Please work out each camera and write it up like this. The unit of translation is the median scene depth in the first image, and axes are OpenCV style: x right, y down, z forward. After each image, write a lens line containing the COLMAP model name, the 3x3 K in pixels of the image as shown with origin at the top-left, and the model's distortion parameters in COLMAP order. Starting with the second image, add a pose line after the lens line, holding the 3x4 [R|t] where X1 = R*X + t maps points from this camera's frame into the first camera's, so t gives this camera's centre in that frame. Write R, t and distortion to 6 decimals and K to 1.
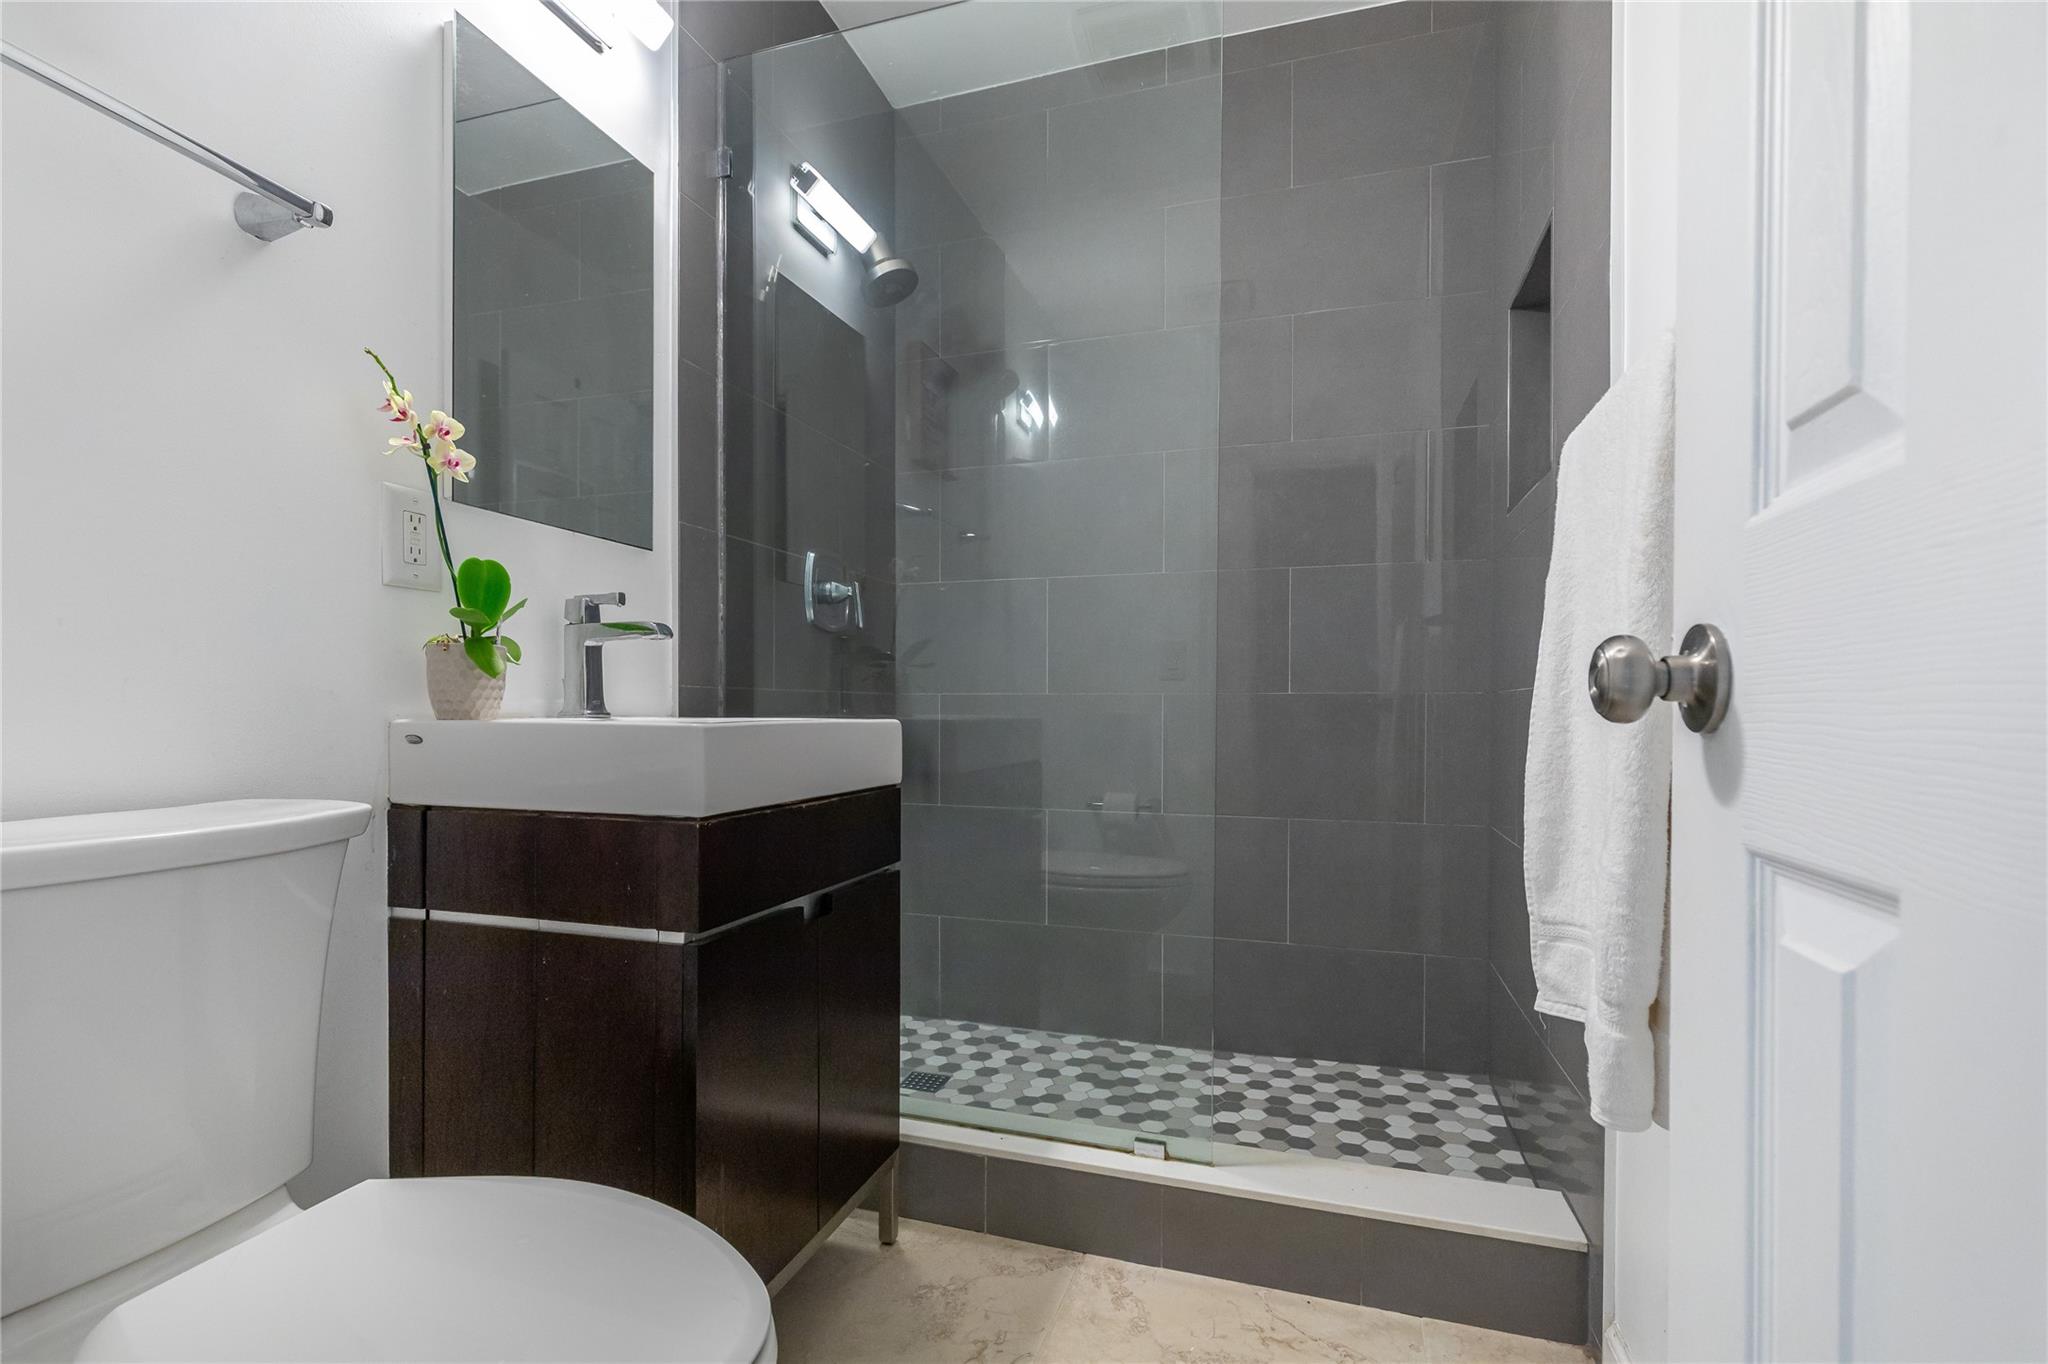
lens RADIAL K [[949.0, 0, 997.7], [0, 949.0, 689.0], [0, 0, 1]] dist [0.013816, -0.010110]
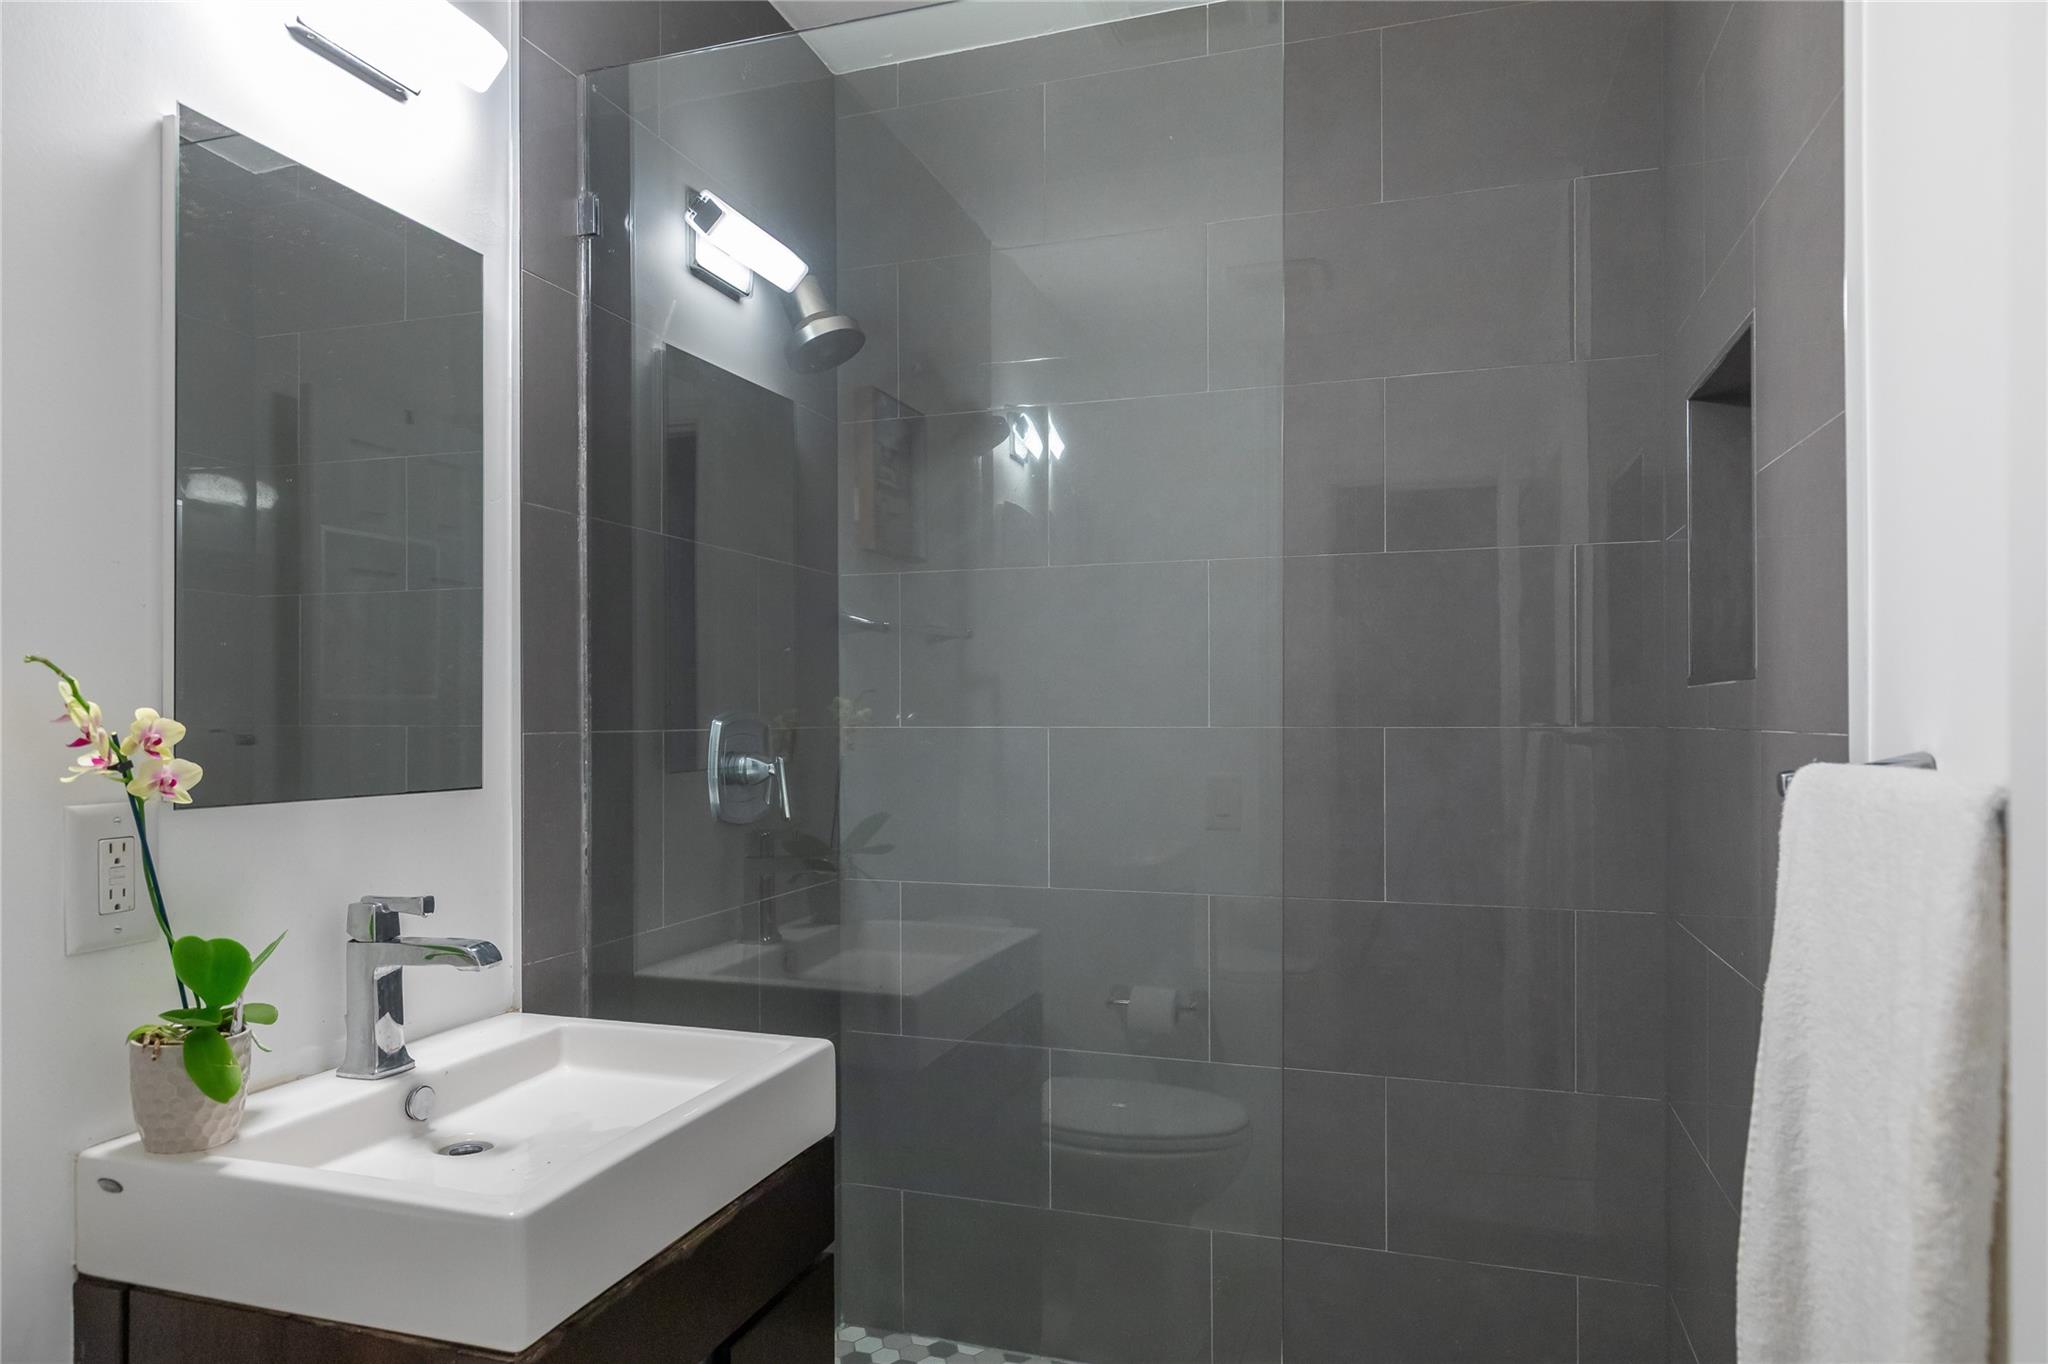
lens RADIAL K [[1270.2, 0, 996.2], [0, 1270.2, 725.0], [0, 0, 1]] dist [0.001796, 0.000758]
pose [[0.999970, -0.006361, 0.004491, 0.011962], [0.006398, 0.999945, -0.008293, -0.155362], [-0.004438, 0.008322, 0.999956, 0.048075]]
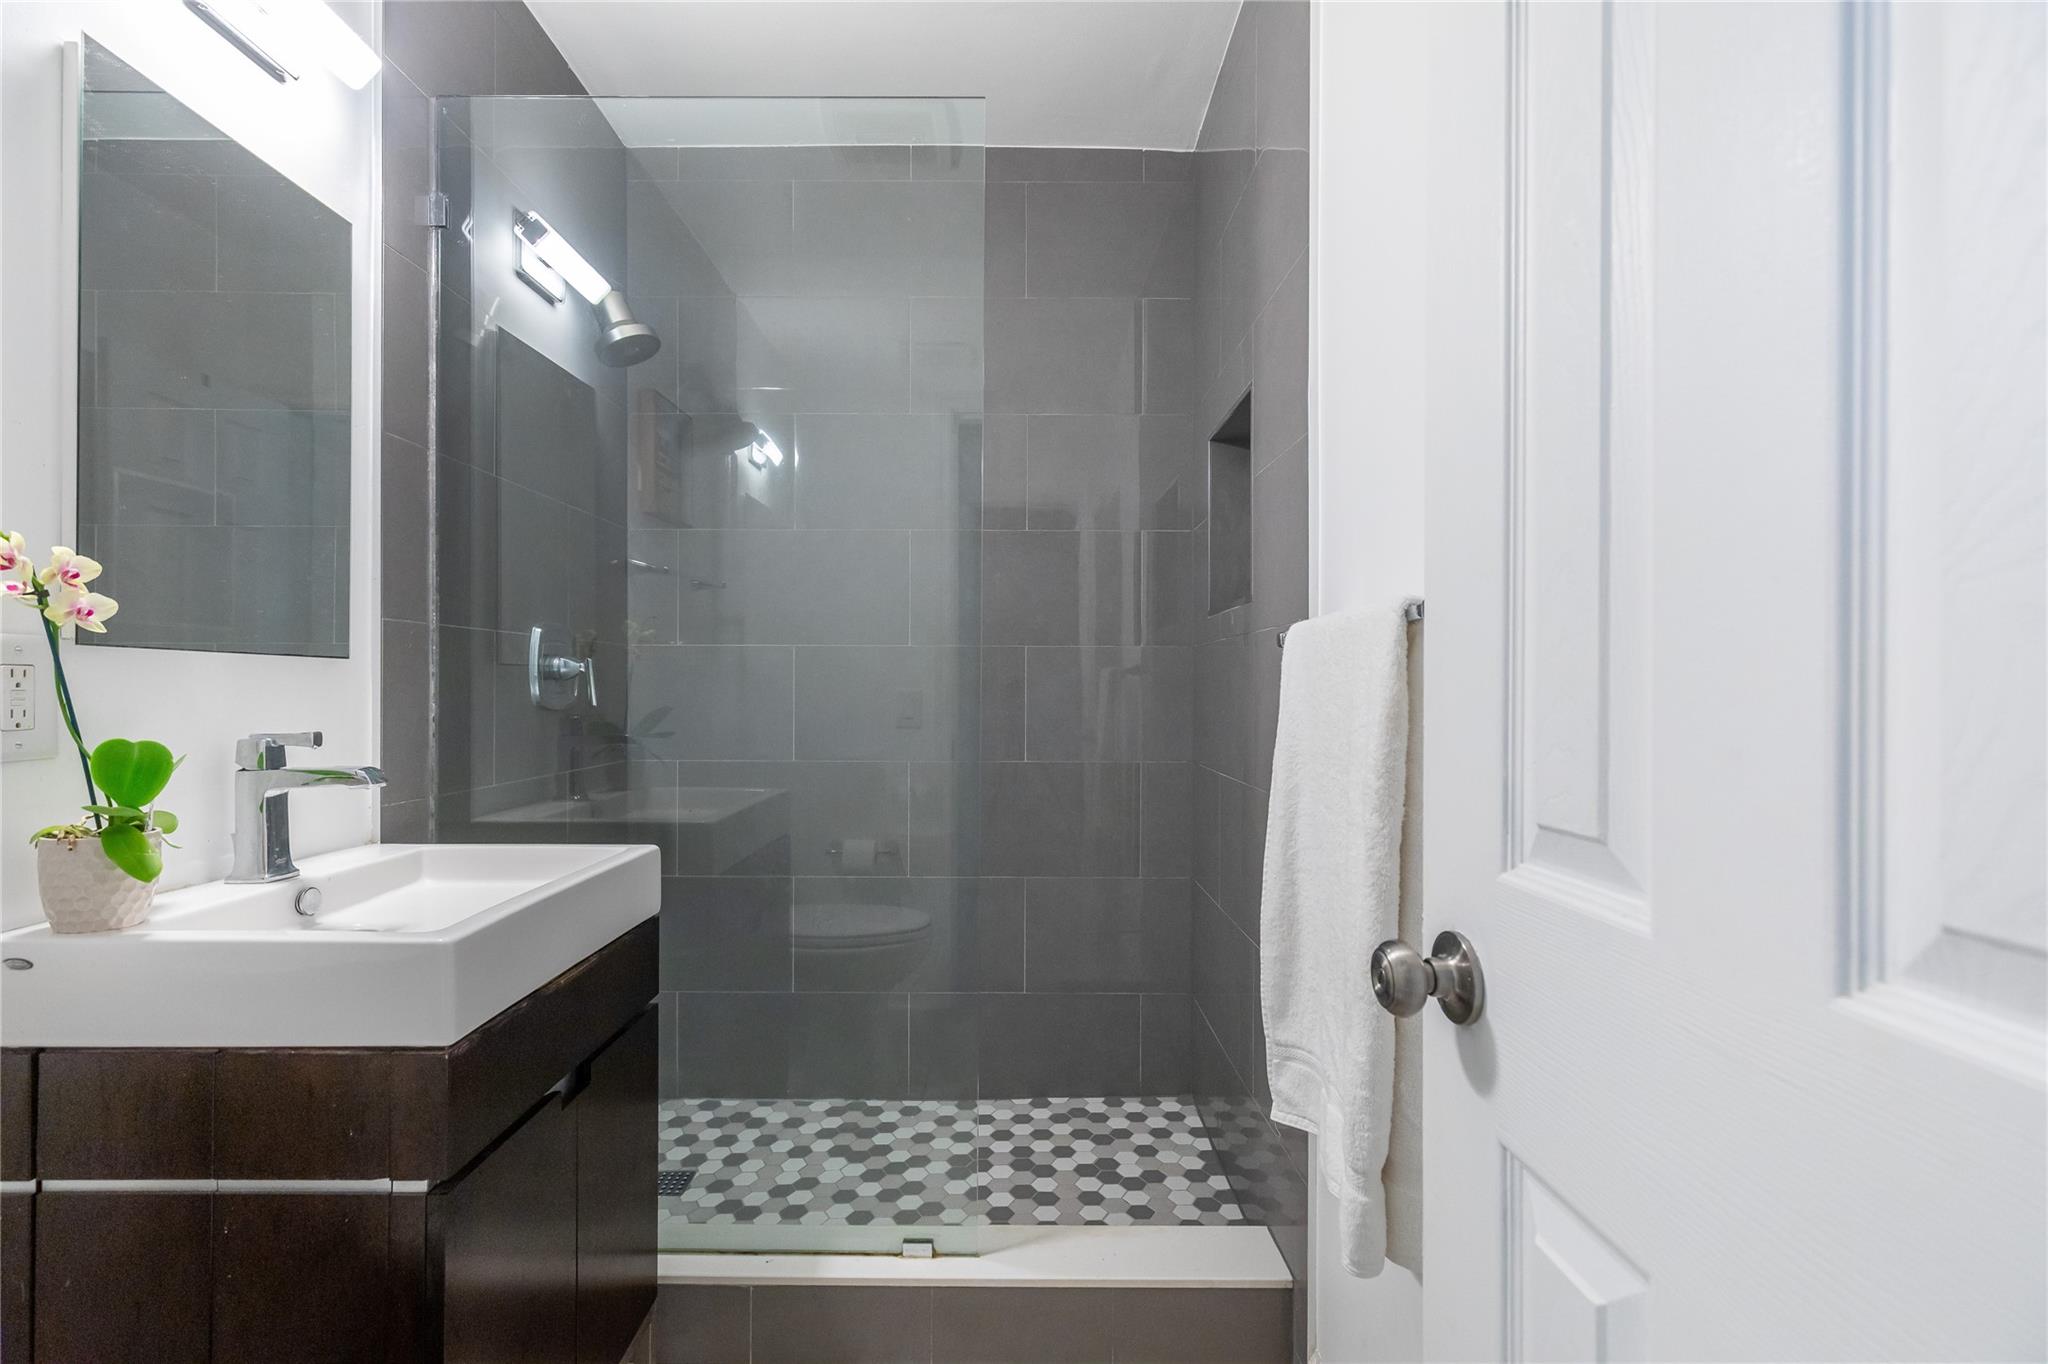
lens RADIAL K [[914.3, 0, 1010.1], [0, 914.3, 681.8], [0, 0, 1]] dist [0.003146, -0.000162]
pose [[0.949967, -0.000451, 0.312350, -0.044318], [0.002624, 0.999975, -0.006537, -0.100022], [-0.312340, 0.007030, 0.949945, 0.018146]]
